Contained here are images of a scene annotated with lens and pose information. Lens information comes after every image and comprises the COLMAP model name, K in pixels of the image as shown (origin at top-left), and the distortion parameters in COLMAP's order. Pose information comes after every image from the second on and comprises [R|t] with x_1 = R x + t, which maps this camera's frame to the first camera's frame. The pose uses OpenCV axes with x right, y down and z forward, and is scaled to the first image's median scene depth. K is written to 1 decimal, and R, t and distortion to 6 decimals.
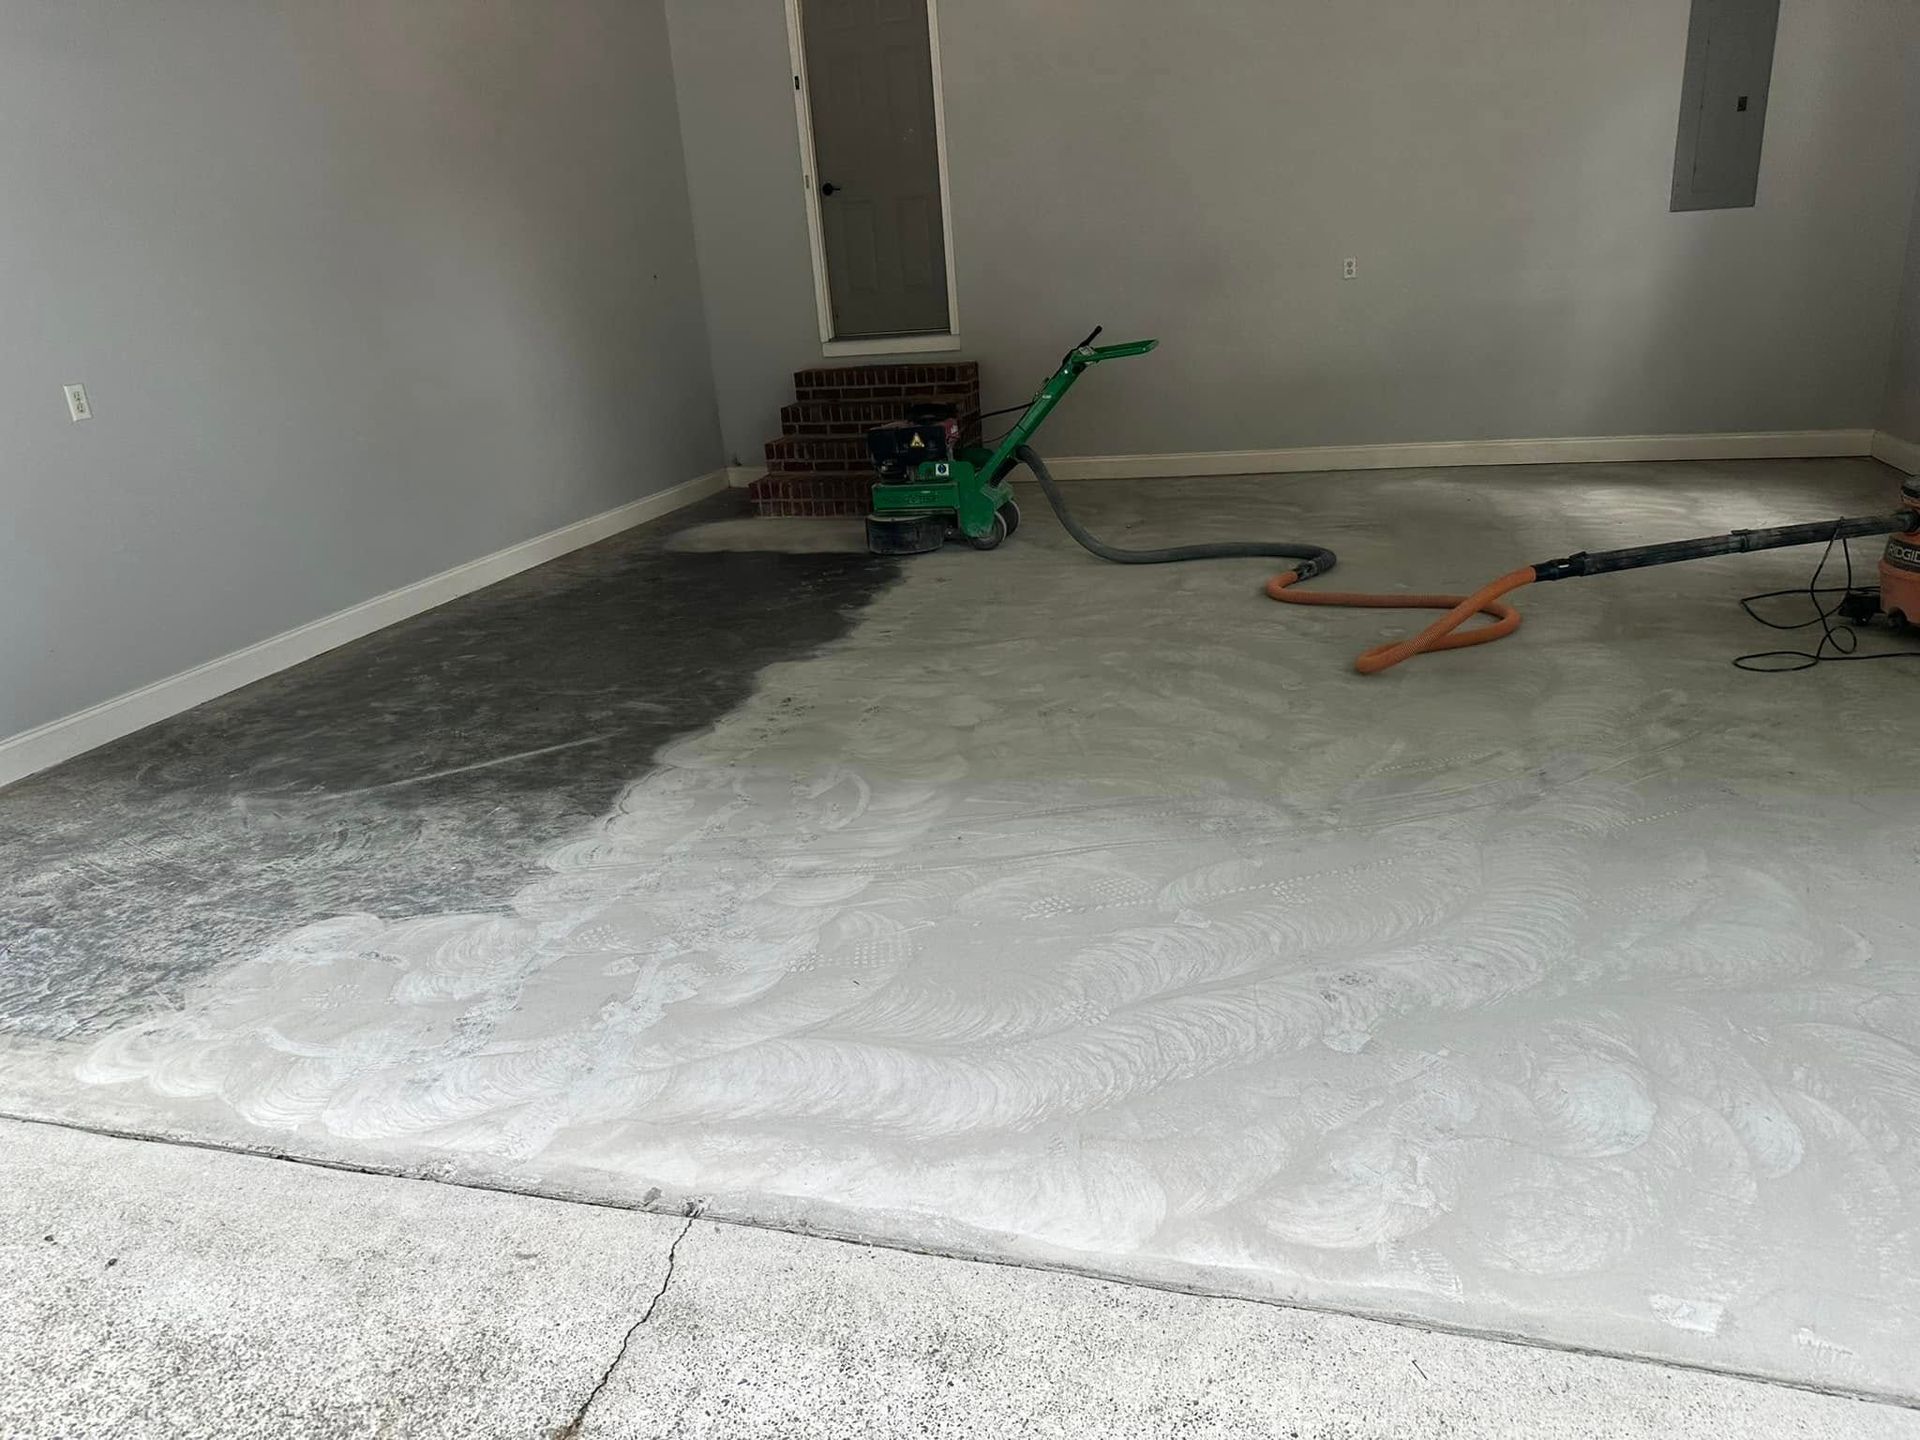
lens RADIAL K [[1314.6, 0, 957.3], [0, 1314.6, 721.9], [0, 0, 1]] dist [0.097656, -0.121966]
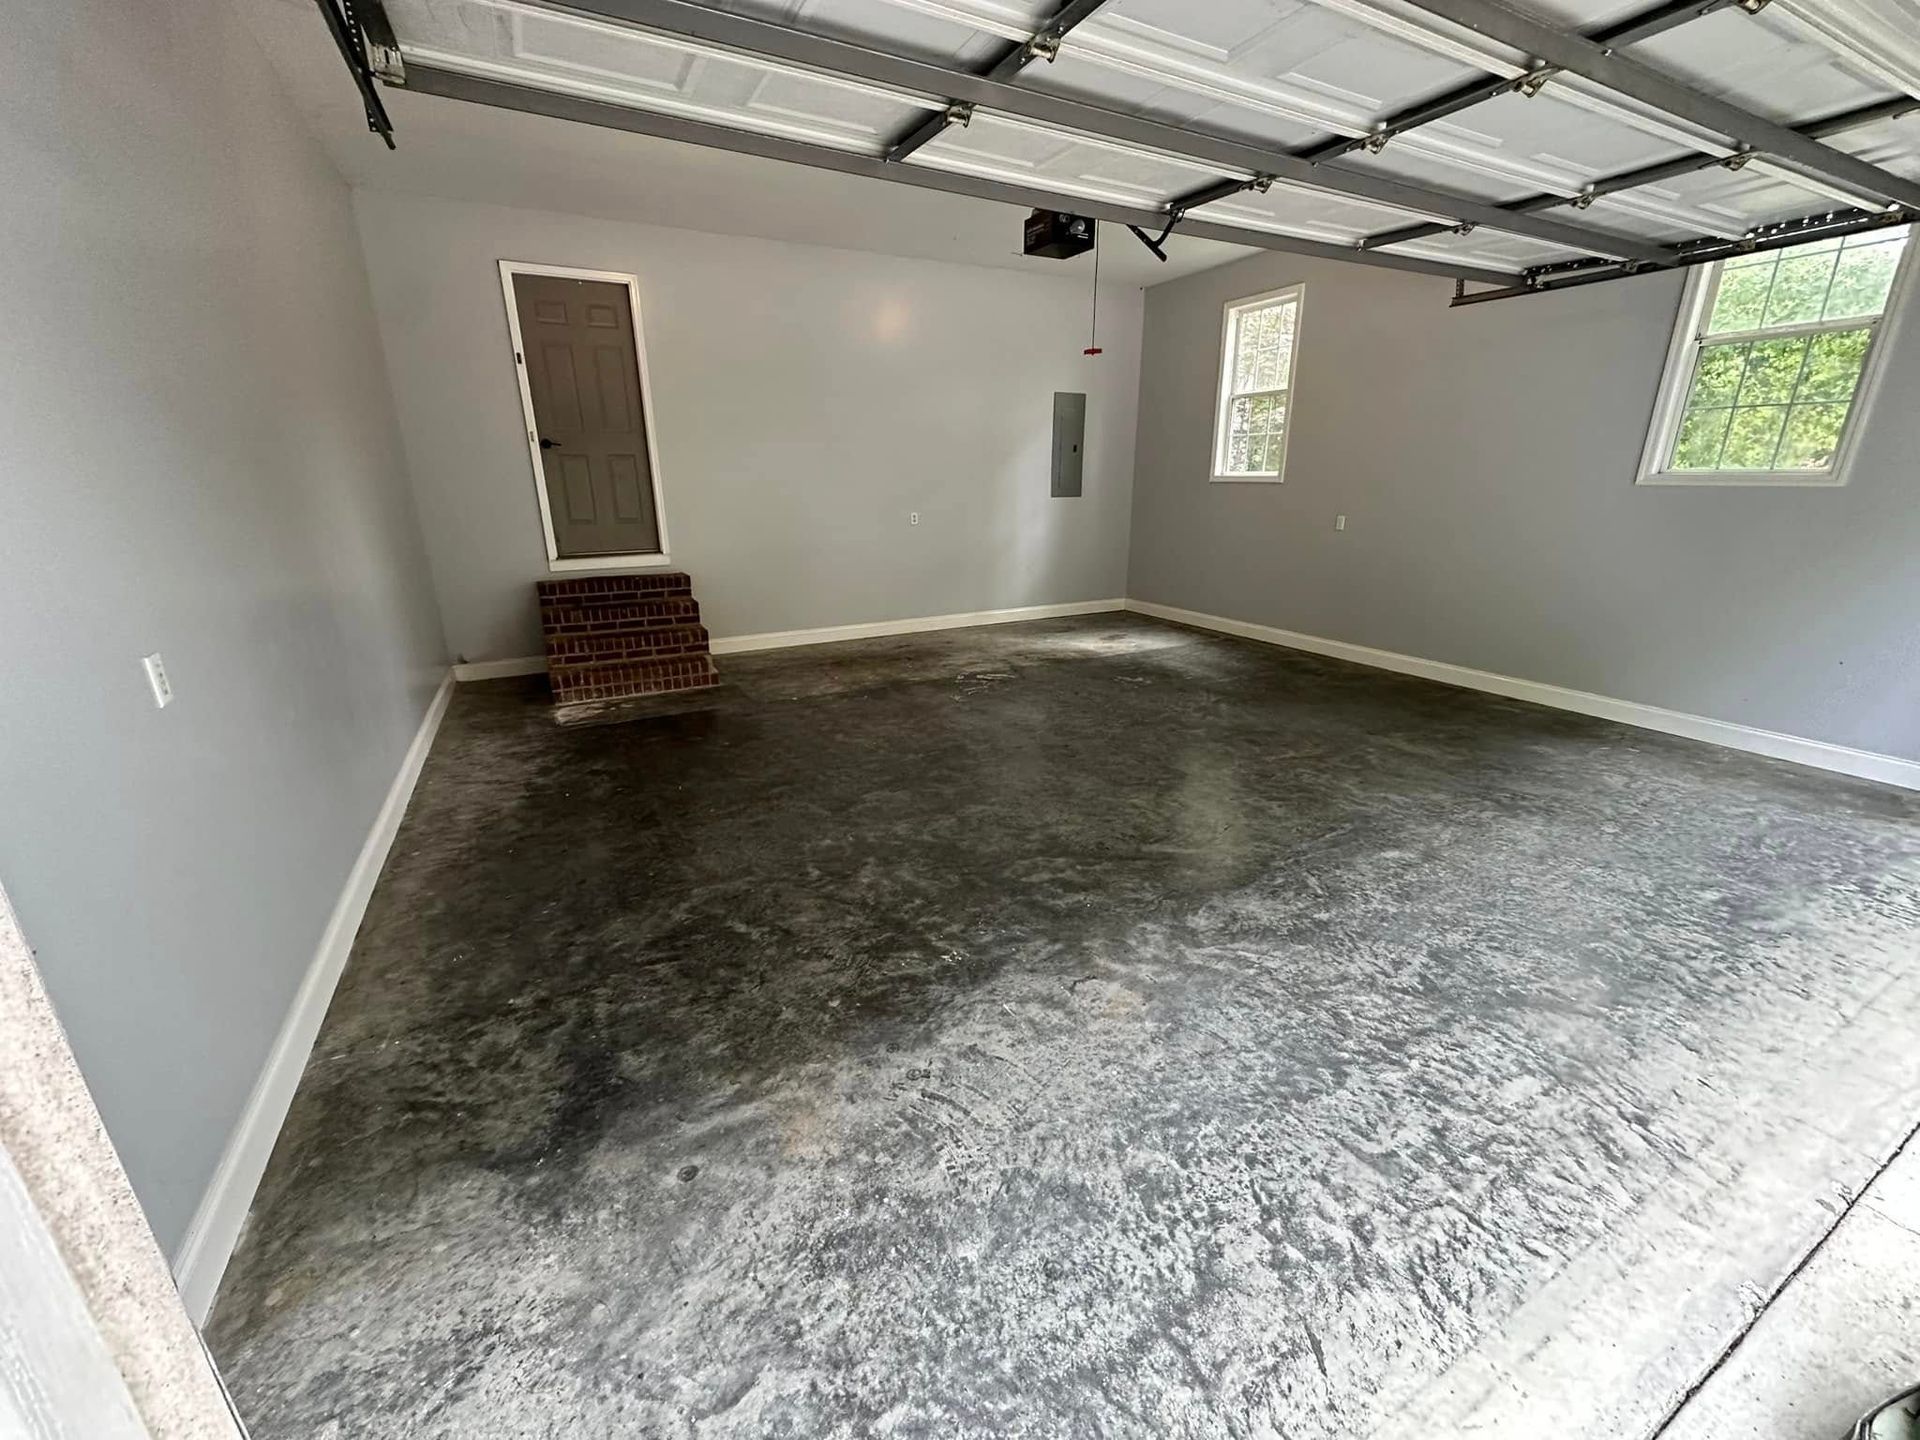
lens RADIAL K [[755.6, 0, 953.8], [0, 755.6, 709.0], [0, 0, 1]] dist [-0.001046, -0.000103]
pose [[0.723076, -0.141290, 0.676164, -0.348992], [0.188799, 0.982010, 0.003300, -0.083512], [-0.664466, 0.125273, 0.736744, 0.253198]]
